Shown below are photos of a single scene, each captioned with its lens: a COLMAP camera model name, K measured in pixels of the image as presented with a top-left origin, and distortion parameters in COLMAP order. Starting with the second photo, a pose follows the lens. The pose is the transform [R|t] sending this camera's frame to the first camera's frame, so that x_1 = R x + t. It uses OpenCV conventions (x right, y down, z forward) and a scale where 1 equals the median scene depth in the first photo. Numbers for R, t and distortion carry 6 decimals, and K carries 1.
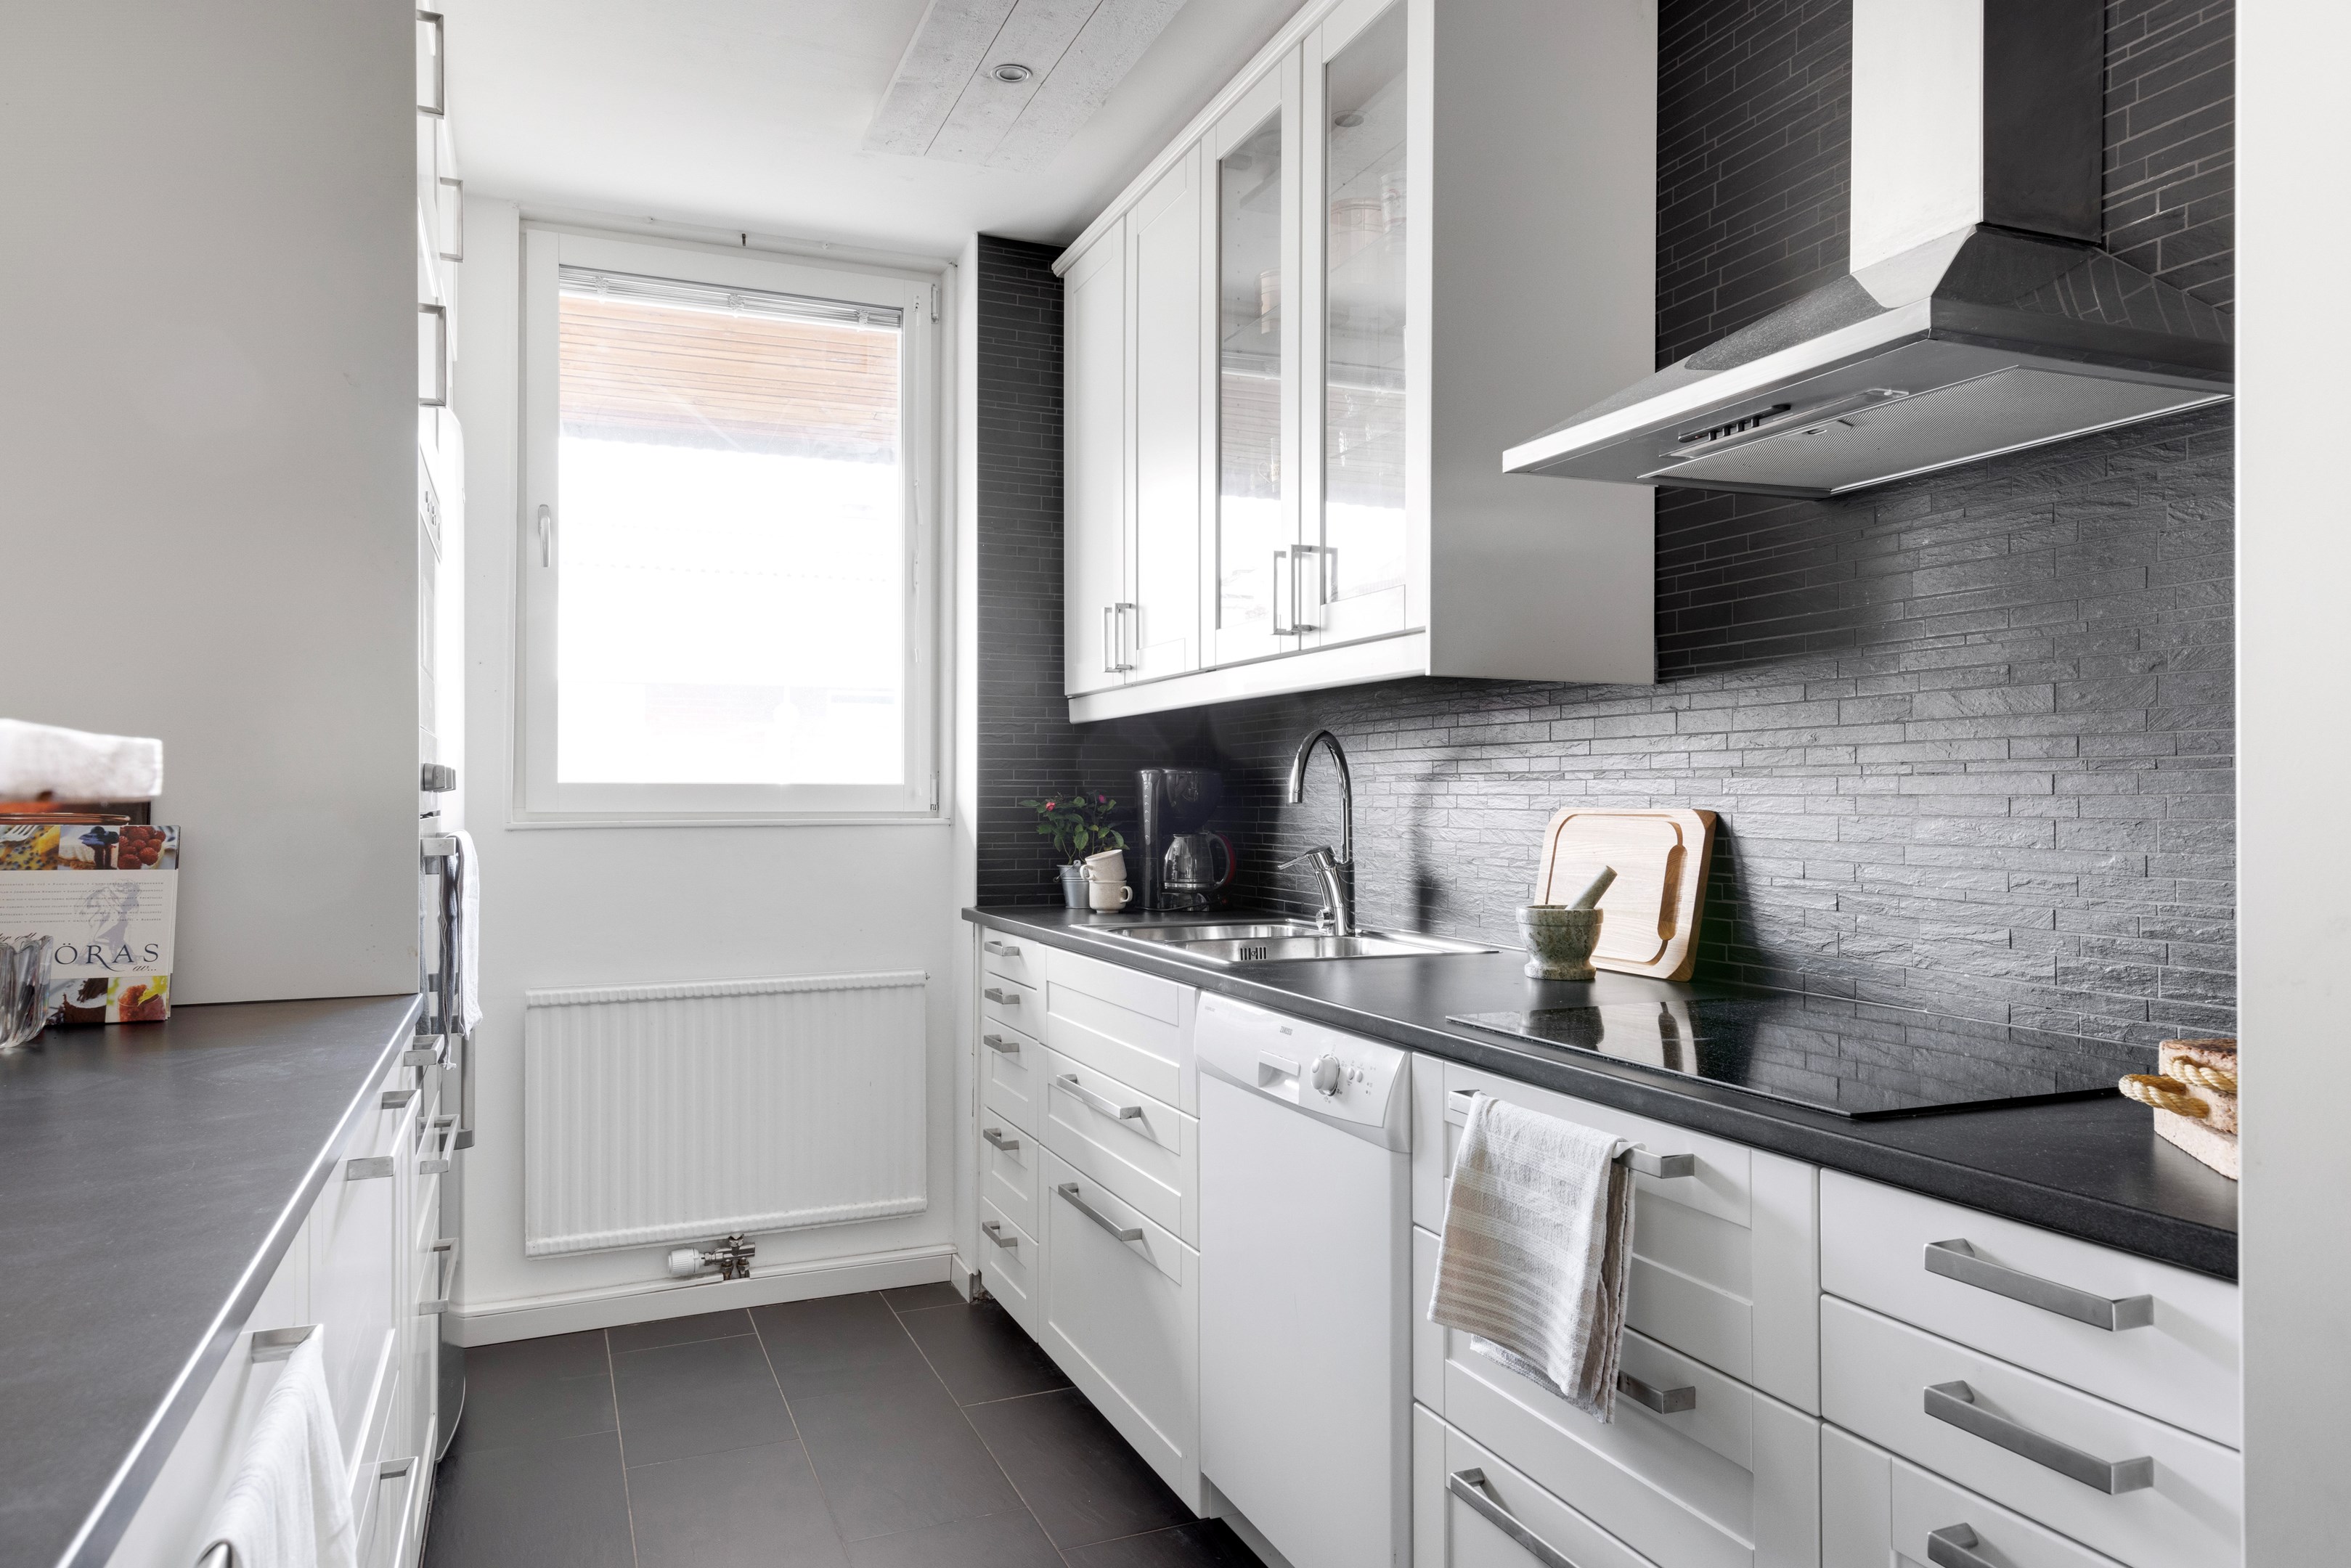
lens RADIAL K [[1436.2, 0, 1071.1], [0, 1436.2, 781.2], [0, 0, 1]] dist [0.018044, 0.006208]
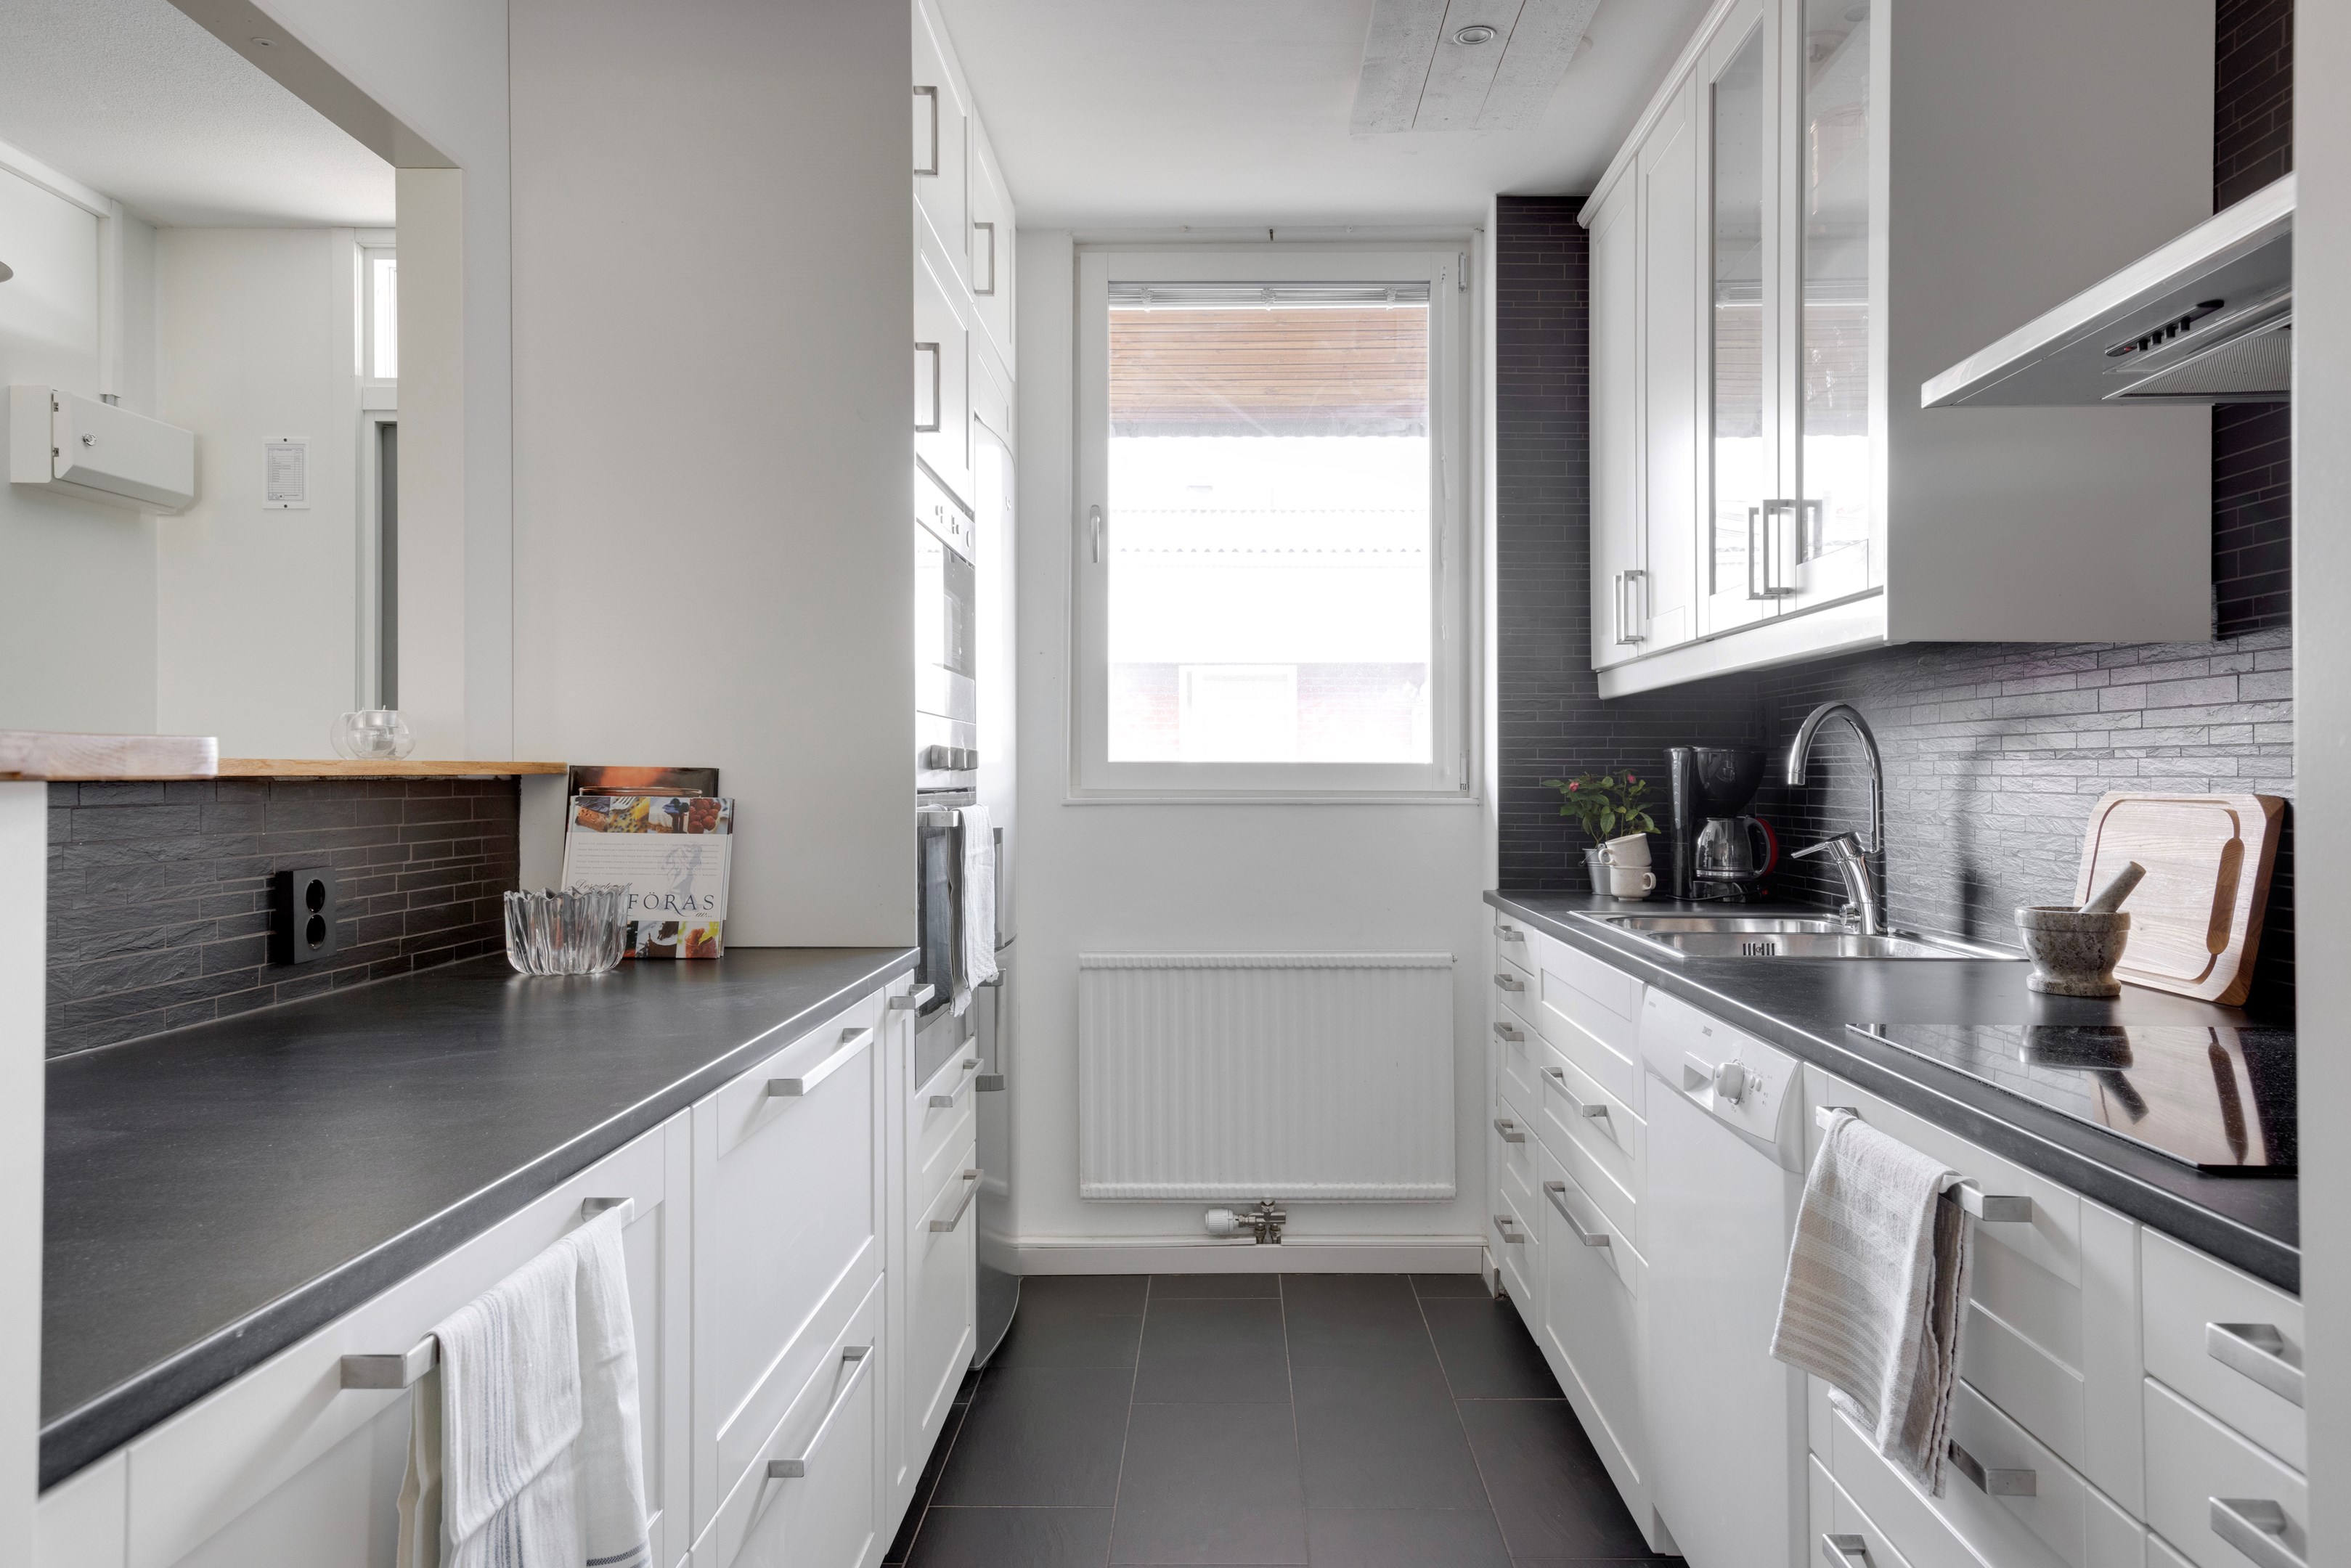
lens RADIAL K [[1472.9, 0, 1187.2], [0, 1472.9, 756.6], [0, 0, 1]] dist [0.025110, 0.005685]
pose [[0.928205, -0.002140, -0.372064, 0.138516], [0.001385, 0.999996, -0.002298, -0.000510], [0.372068, 0.001618, 0.928204, -0.002594]]
